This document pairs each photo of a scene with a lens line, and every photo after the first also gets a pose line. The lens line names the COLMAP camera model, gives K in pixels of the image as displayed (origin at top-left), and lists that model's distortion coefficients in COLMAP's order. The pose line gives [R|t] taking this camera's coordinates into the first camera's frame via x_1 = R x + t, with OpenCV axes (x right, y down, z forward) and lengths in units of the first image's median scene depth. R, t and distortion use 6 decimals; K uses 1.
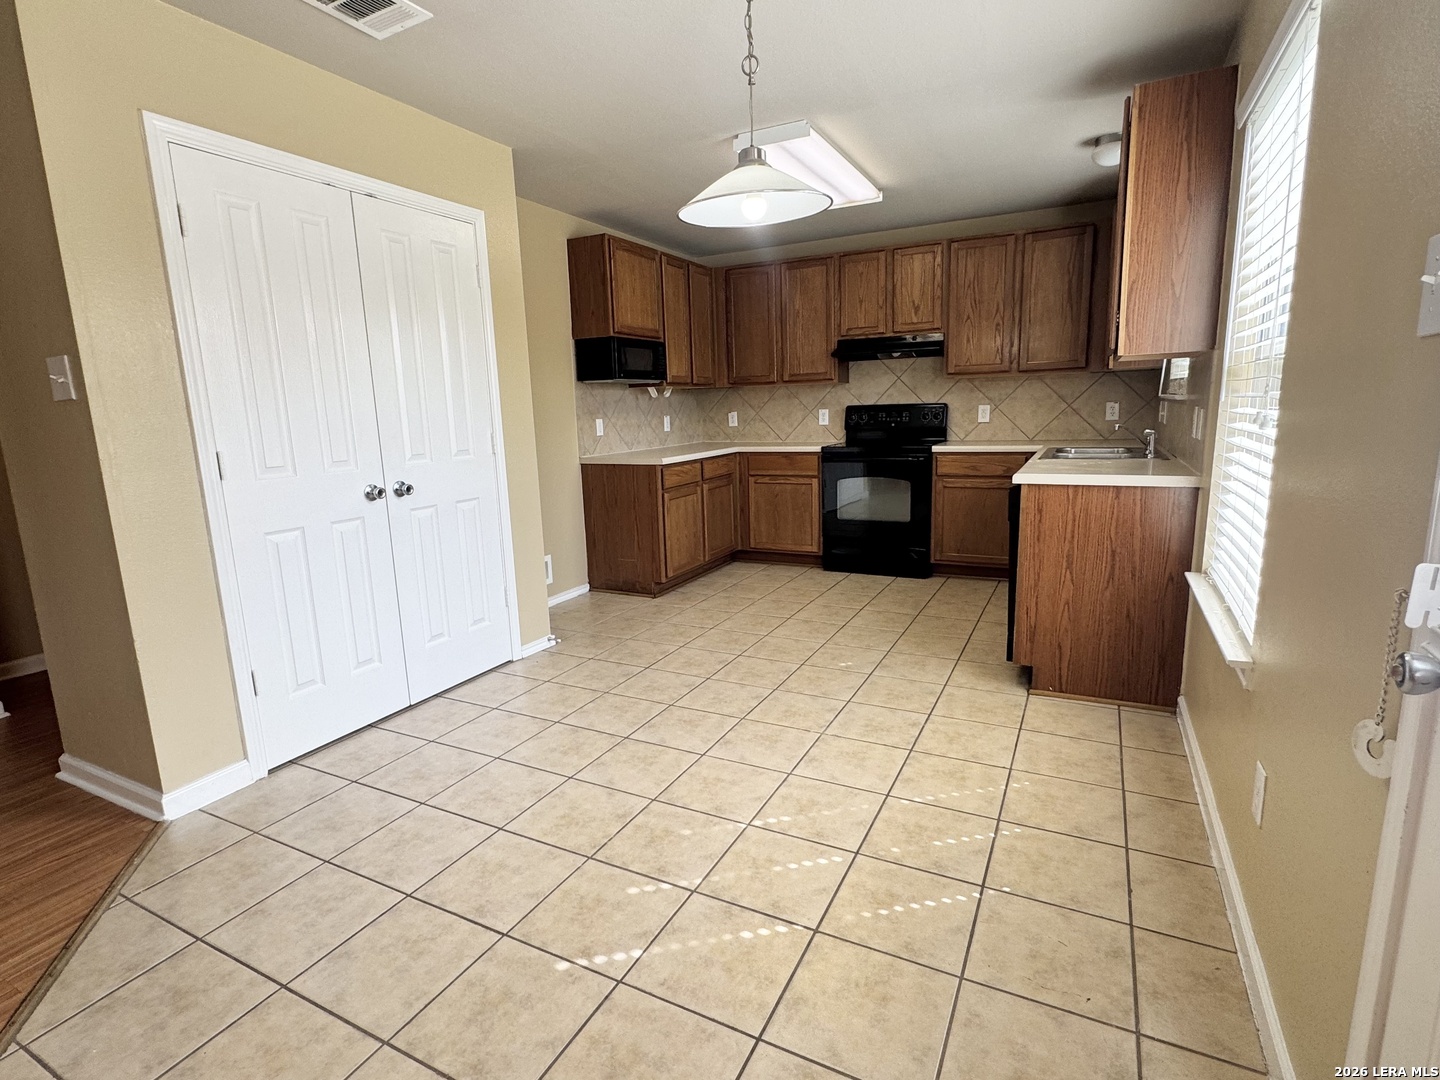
lens RADIAL K [[720.3, 0, 720.0], [0, 720.3, 540.0], [0, 0, 1]] dist [-0.002509, -0.000003]
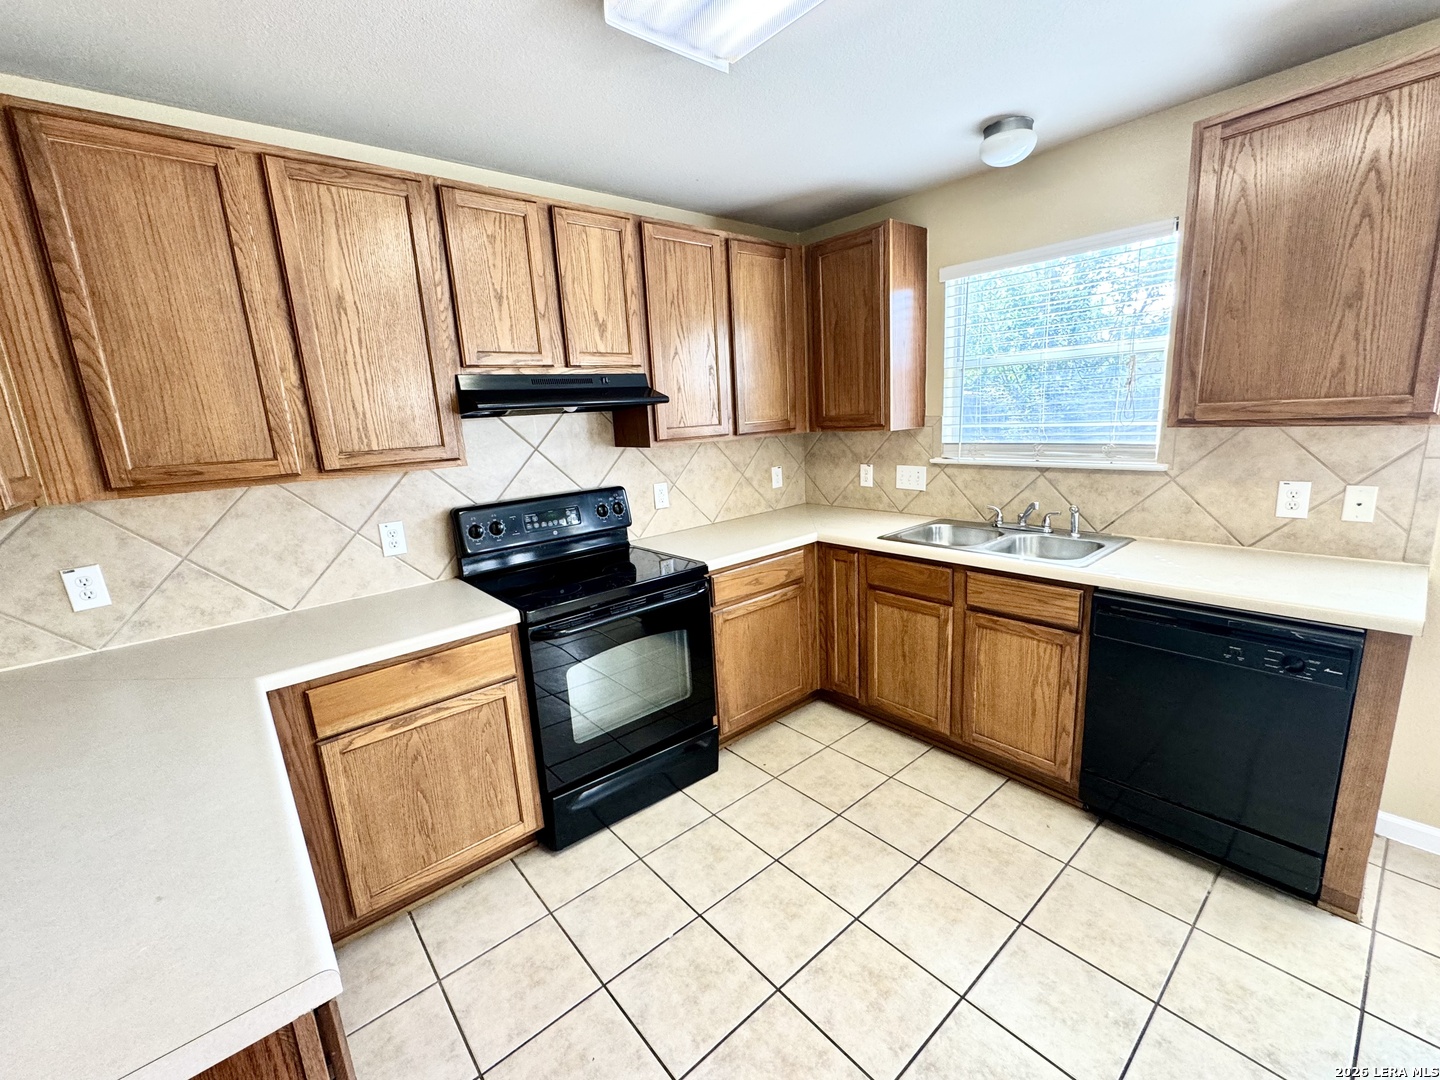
lens RADIAL K [[611.7, 0, 720.0], [0, 611.7, 540.0], [0, 0, 1]] dist [-0.000423, -0.000091]
pose [[0.371788, -0.183254, 0.910050, -0.155674], [0.209385, 0.971614, 0.110110, -0.195588], [-0.904396, 0.149613, 0.399605, 0.757971]]
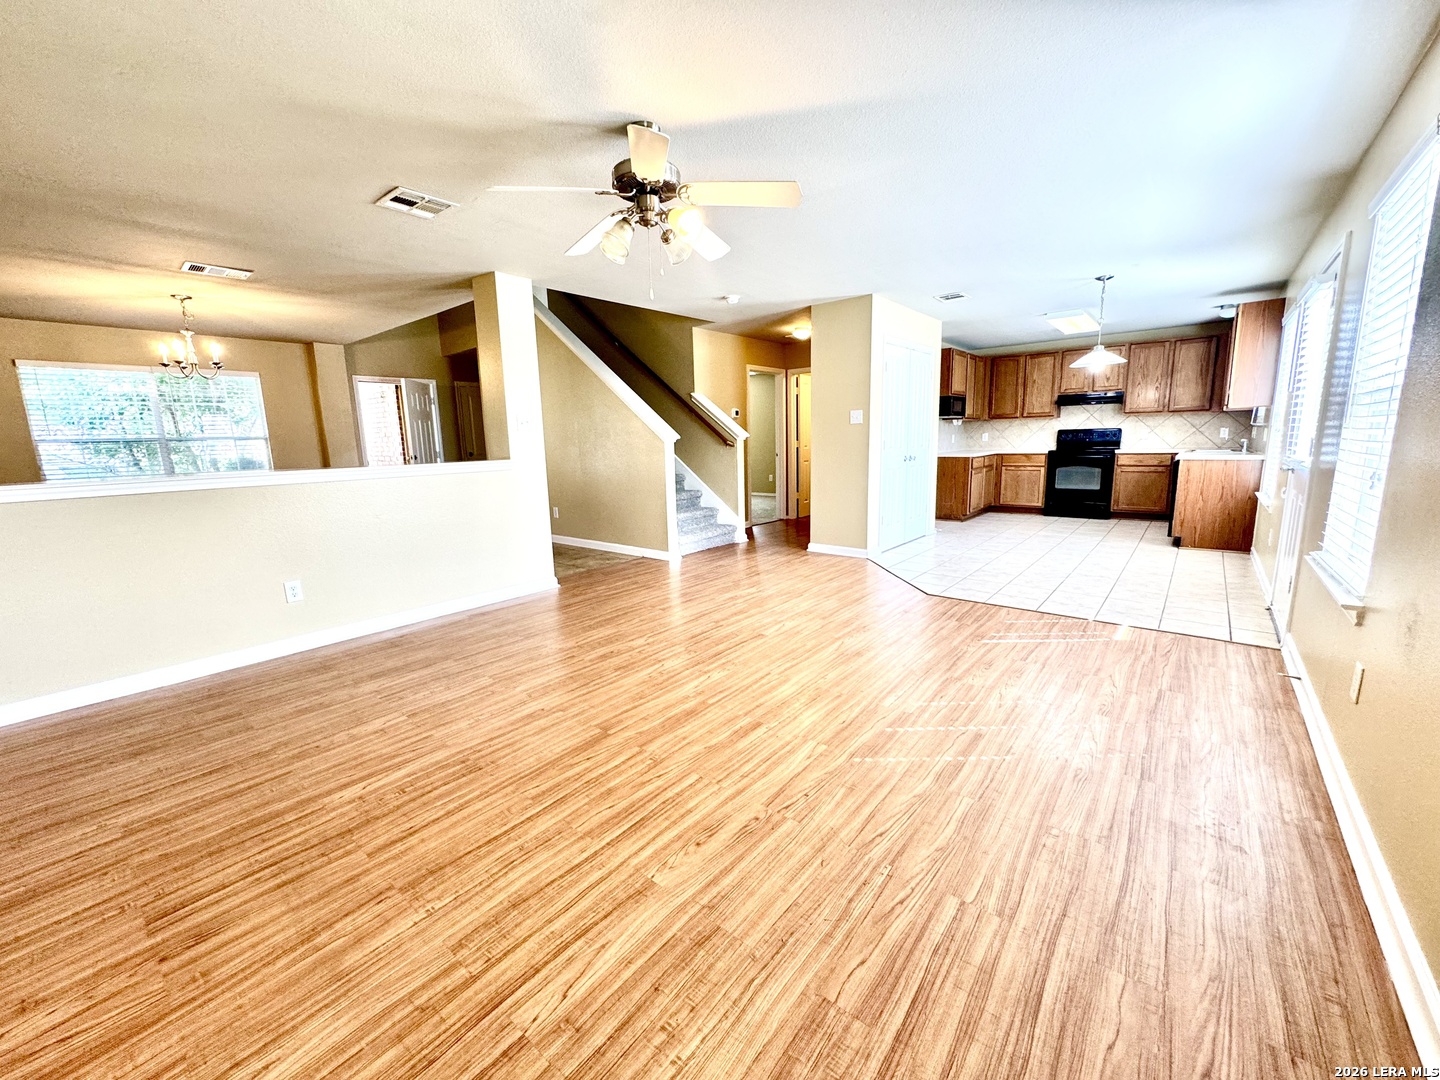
lens RADIAL K [[578.7, 0, 720.0], [0, 578.7, 540.0], [0, 0, 1]] dist [0.001335, 0.000015]
pose [[0.977300, 0.043599, -0.207325, -0.402132], [-0.044237, 0.999020, 0.001560, 0.152112], [0.207190, 0.007647, 0.978271, -0.726822]]
